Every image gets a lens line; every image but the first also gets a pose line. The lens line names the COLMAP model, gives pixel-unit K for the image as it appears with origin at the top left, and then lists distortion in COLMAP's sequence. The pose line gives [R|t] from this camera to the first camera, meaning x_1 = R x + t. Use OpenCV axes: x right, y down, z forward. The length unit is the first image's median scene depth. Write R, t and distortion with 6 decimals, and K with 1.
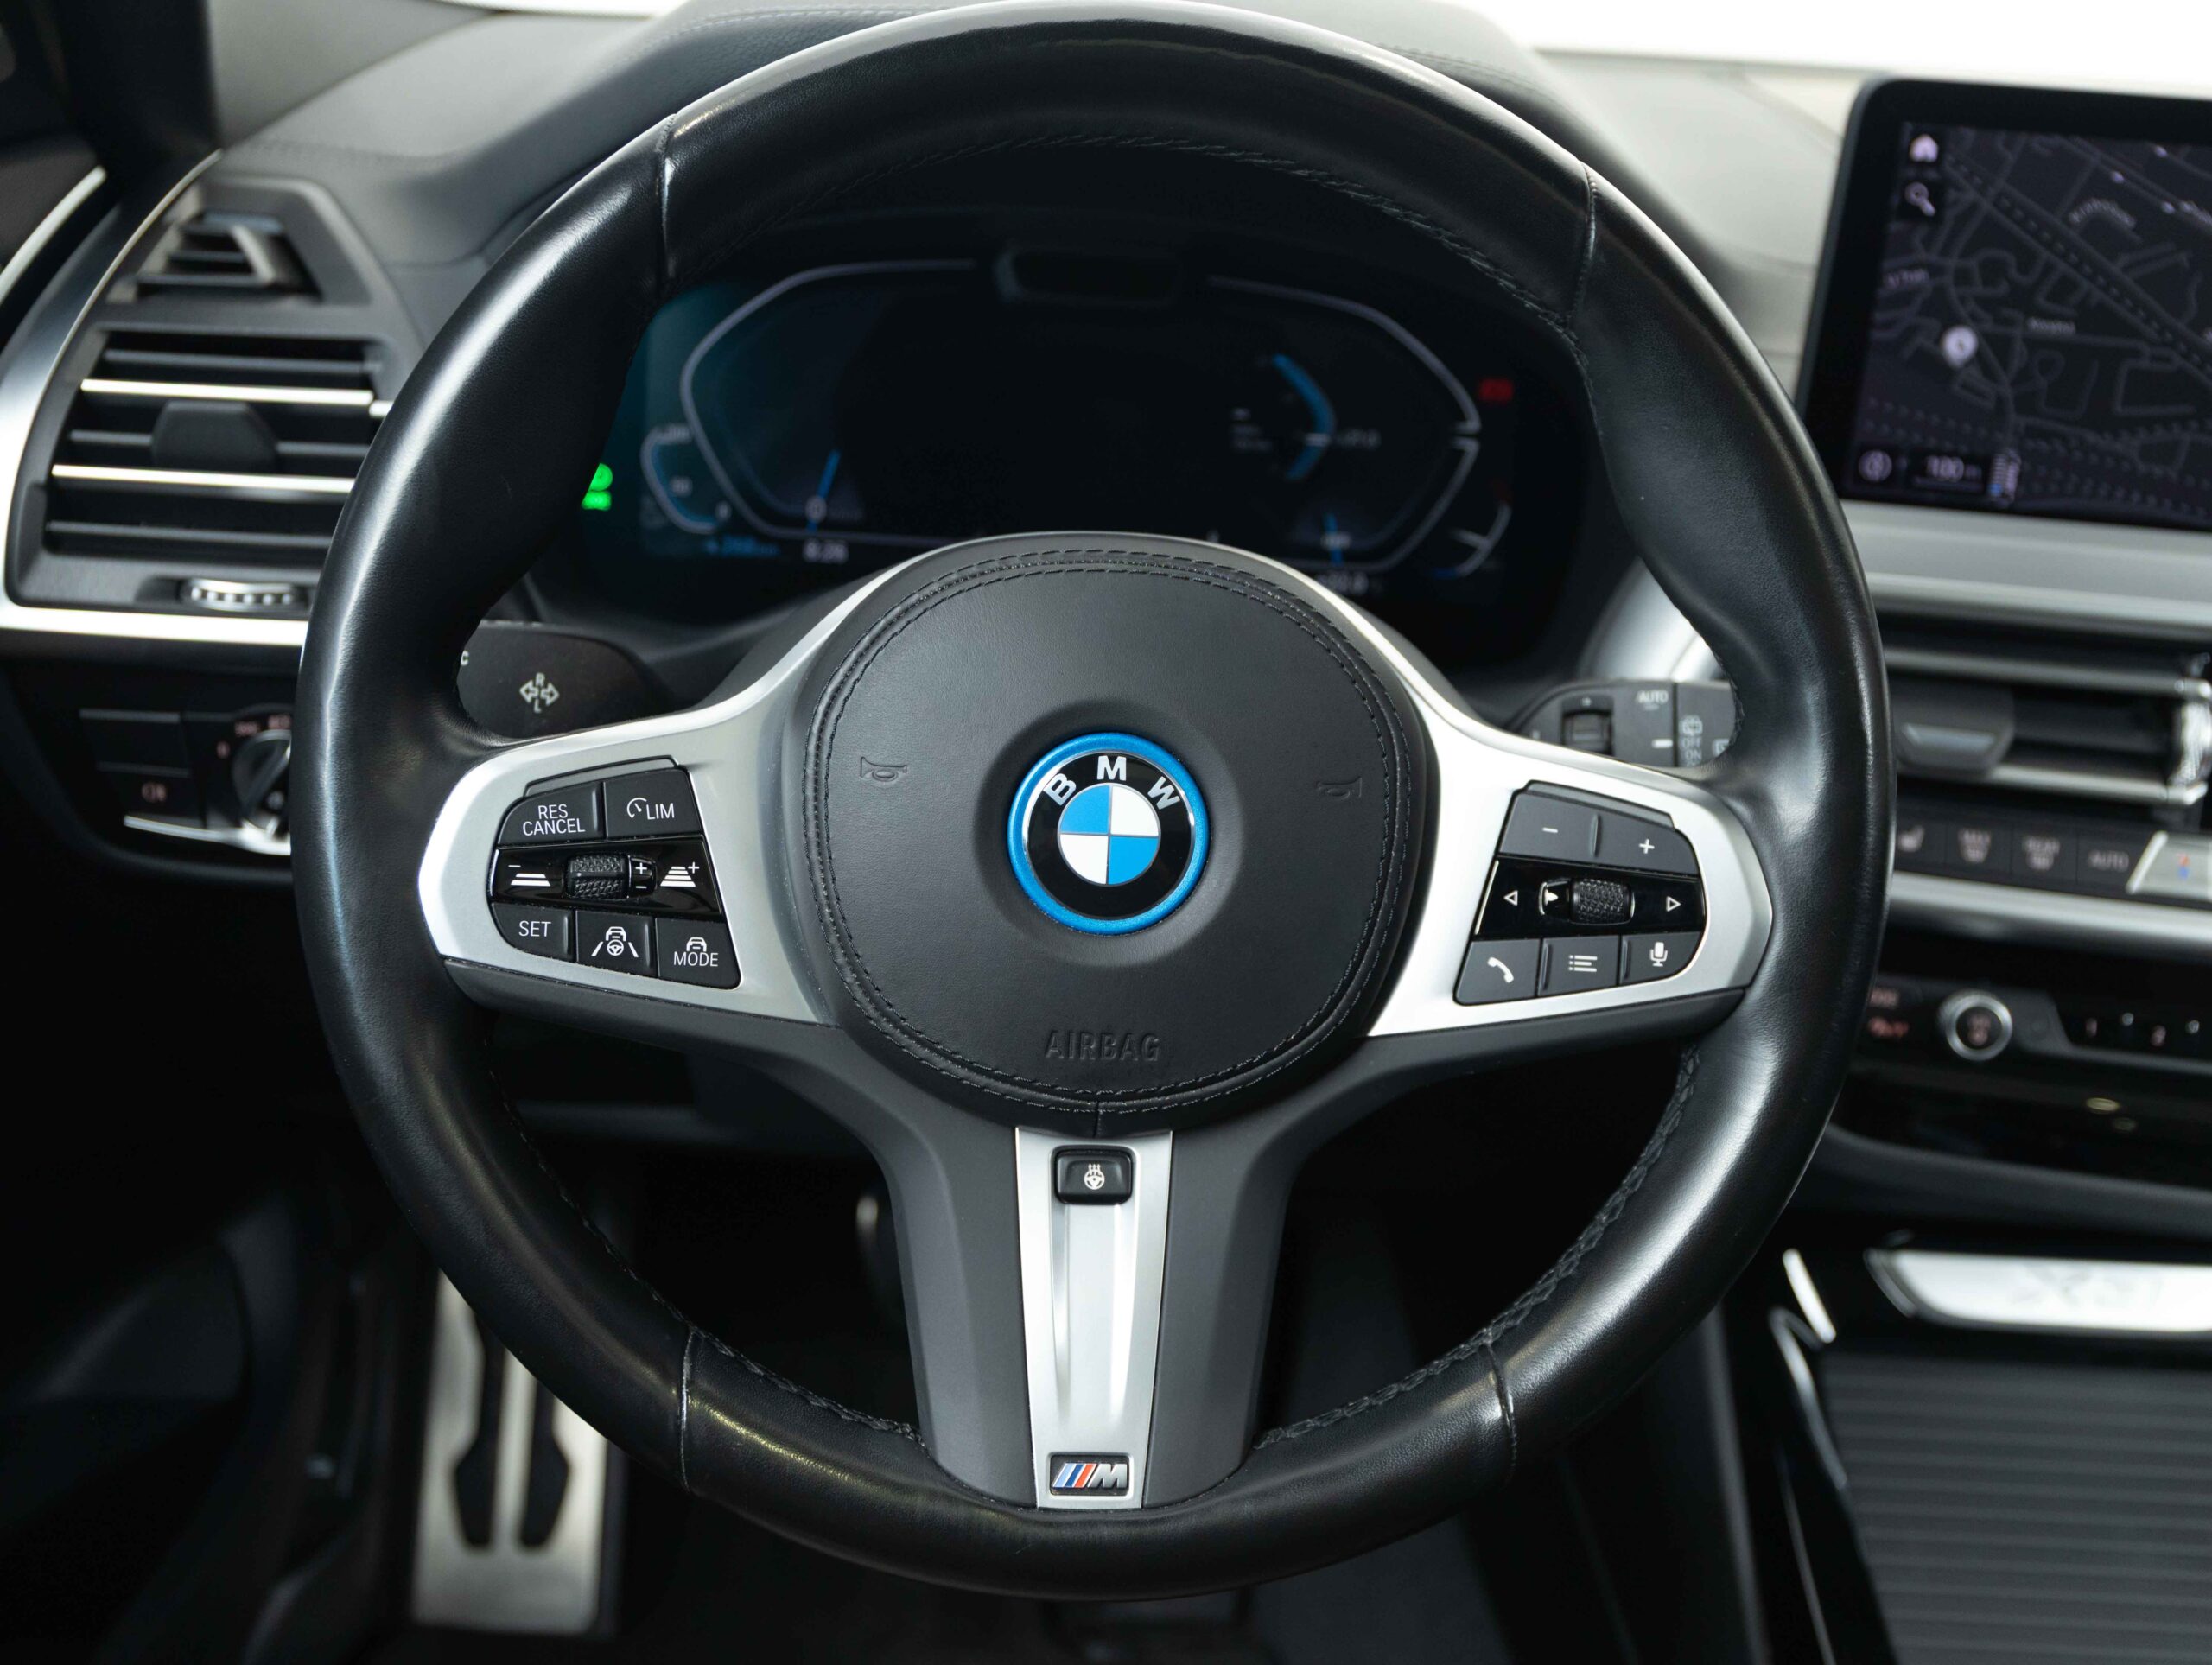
lens RADIAL K [[2238.1, 0, 1106.0], [0, 2238.1, 832.5], [0, 0, 1]] dist [0.016256, 0.012967]
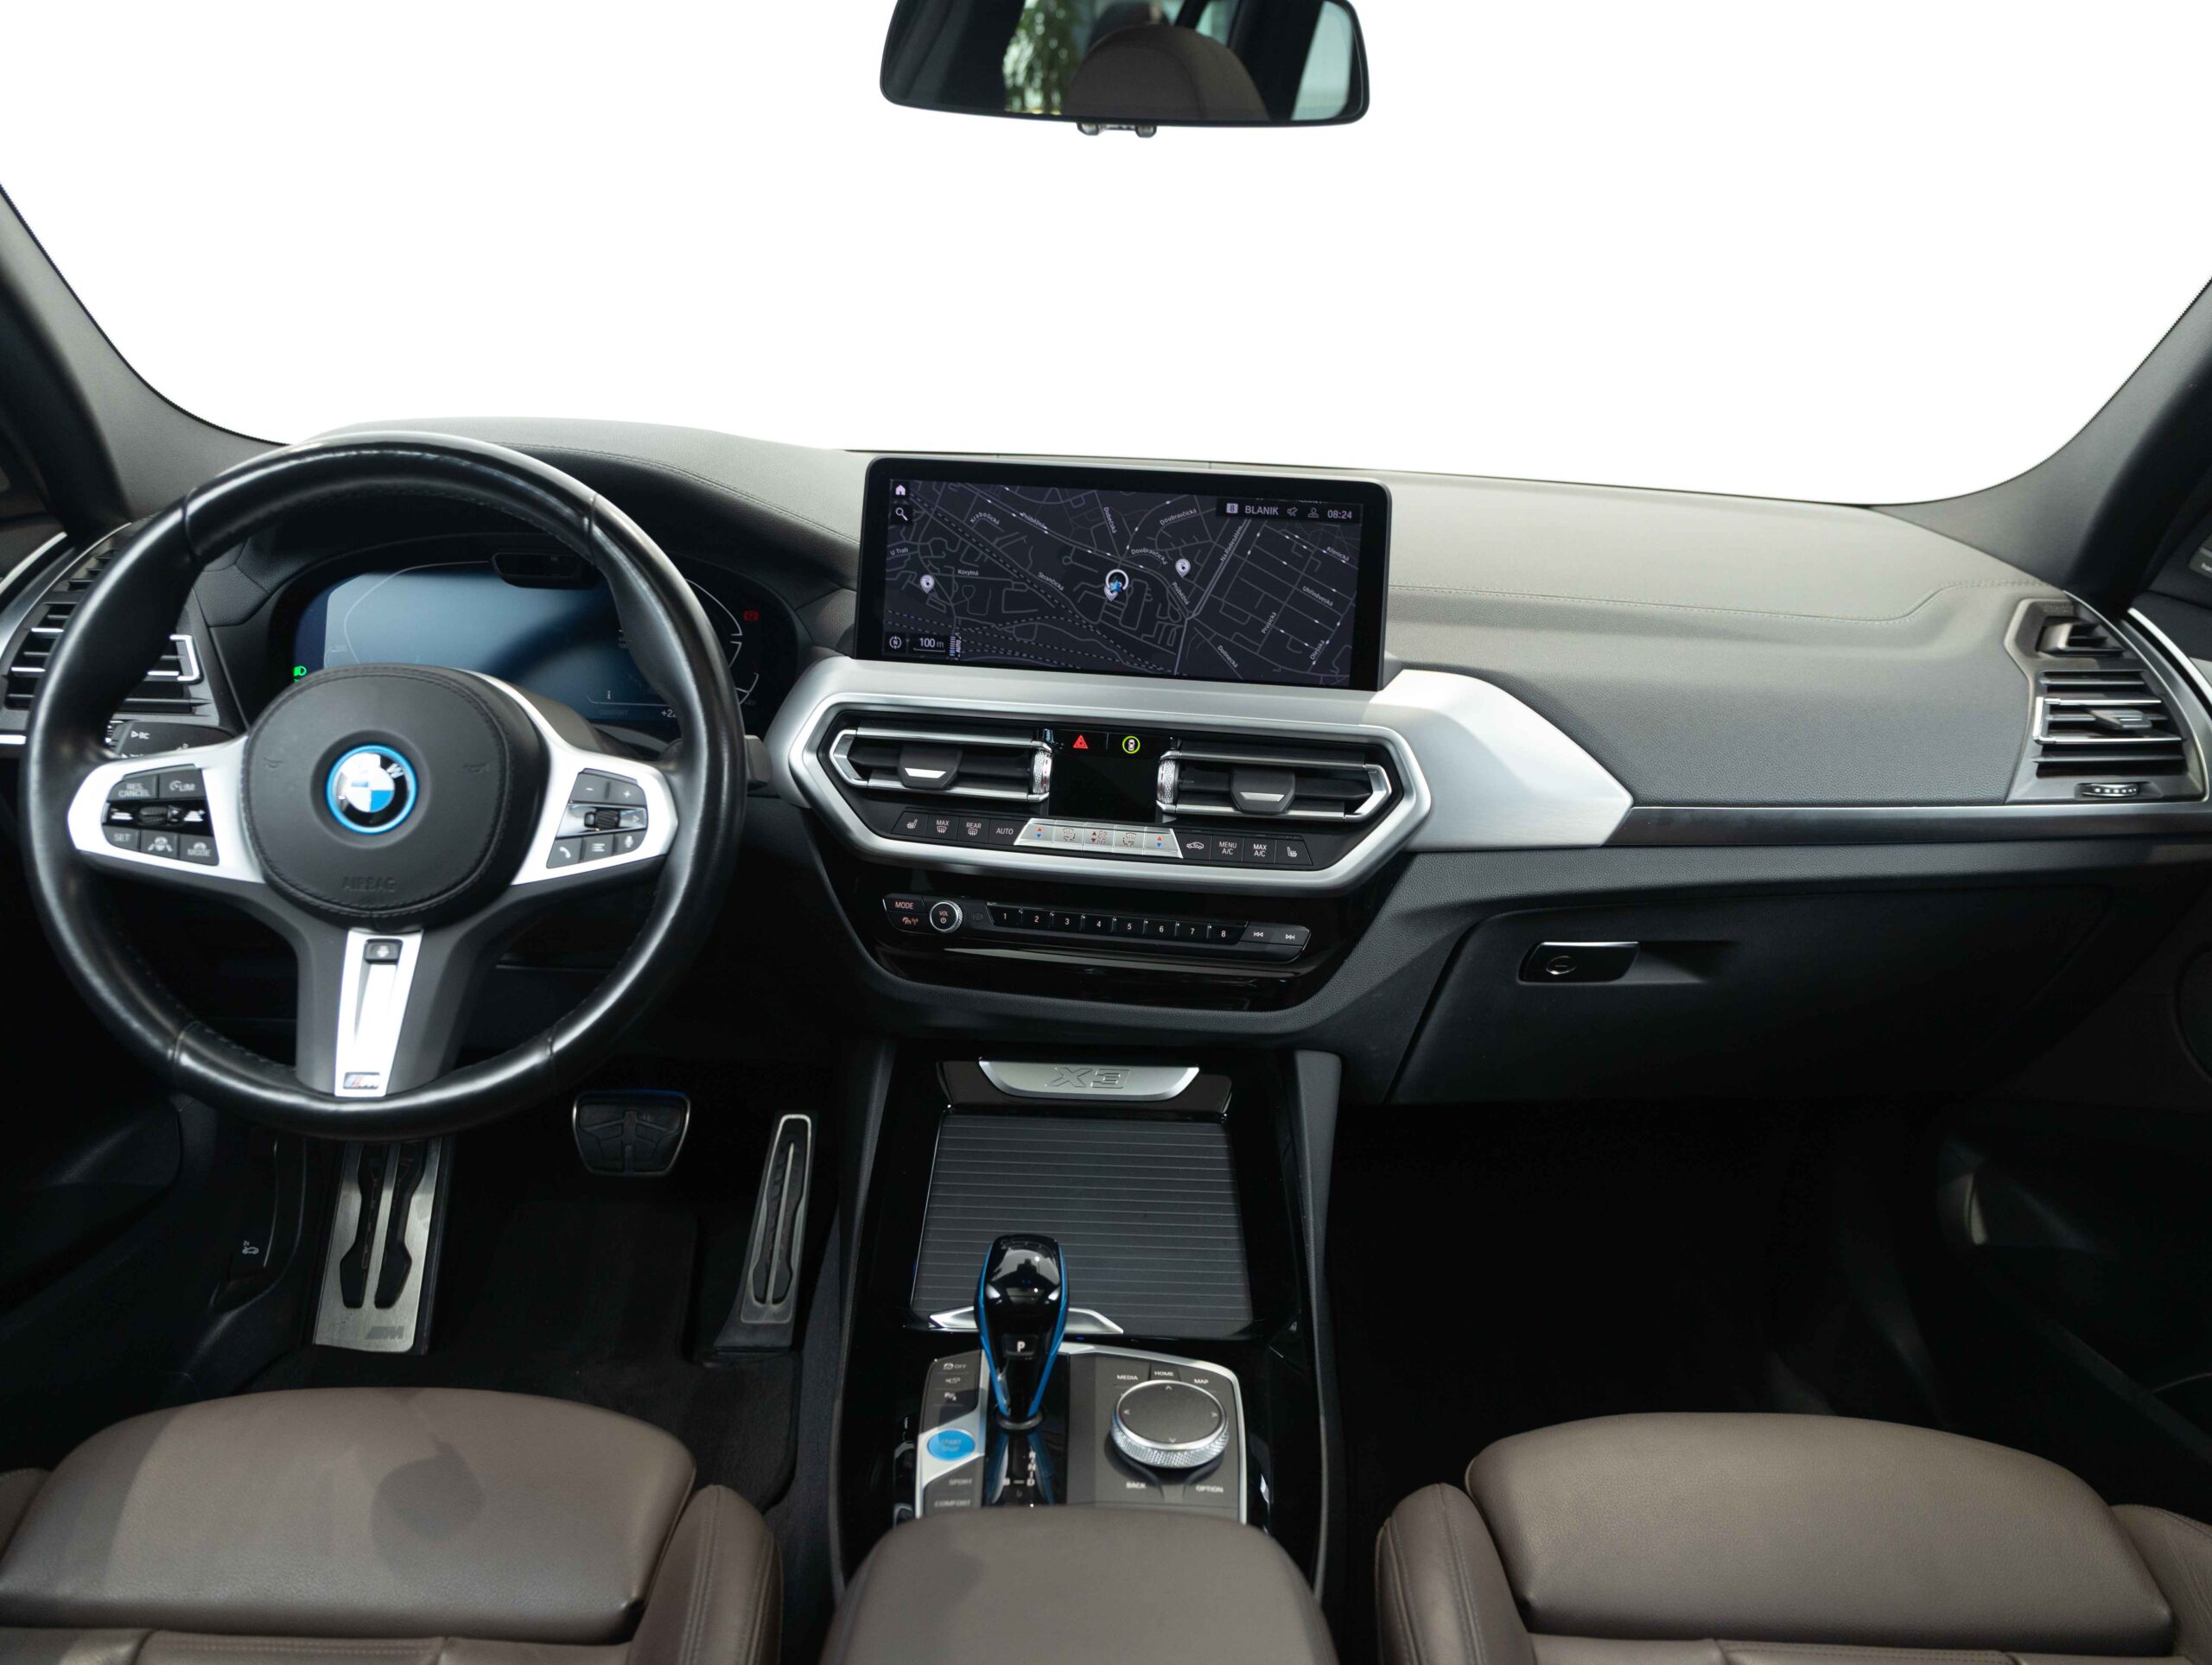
lens RADIAL K [[1594.2, 0, 1106.0], [0, 1594.2, 832.5], [0, 0, 1]] dist [-0.024138, -0.006946]
pose [[0.999525, -0.025198, -0.017771, 0.569235], [0.023020, 0.993255, -0.113645, 0.179727], [0.020515, 0.113181, 0.993363, -0.417633]]
